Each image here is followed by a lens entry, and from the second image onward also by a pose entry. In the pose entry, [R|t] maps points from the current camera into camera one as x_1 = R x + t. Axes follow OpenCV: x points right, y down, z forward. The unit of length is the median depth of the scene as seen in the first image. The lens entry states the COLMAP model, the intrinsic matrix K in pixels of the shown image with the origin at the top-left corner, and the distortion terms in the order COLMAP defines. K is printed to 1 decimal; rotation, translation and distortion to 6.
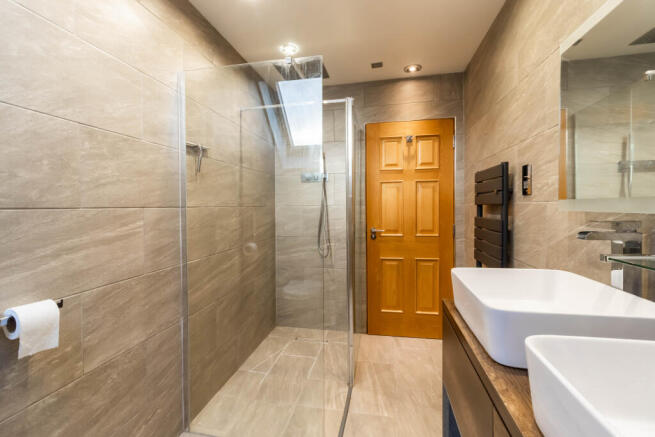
lens RADIAL K [[308.5, 0, 326.3], [0, 308.5, 208.4], [0, 0, 1]] dist [0.000066, -0.000066]
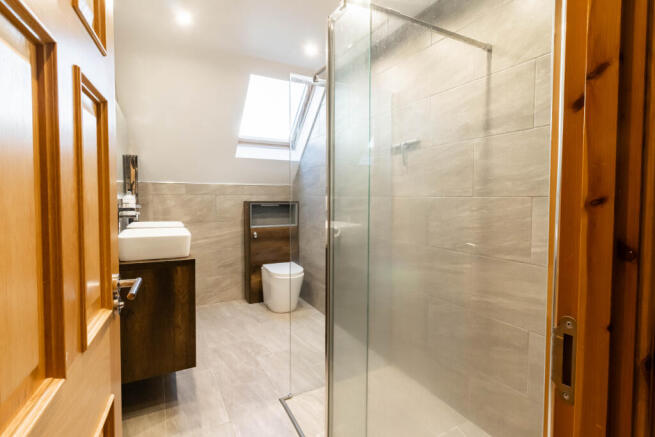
lens RADIAL K [[308.5, 0, 326.3], [0, 308.5, 208.4], [0, 0, 1]] dist [0.000066, -0.000066]
pose [[-0.786280, 0.023699, -0.617416, 0.462311], [-0.004378, 0.999025, 0.043922, -0.008055], [0.617855, 0.037238, -0.785410, 1.494891]]
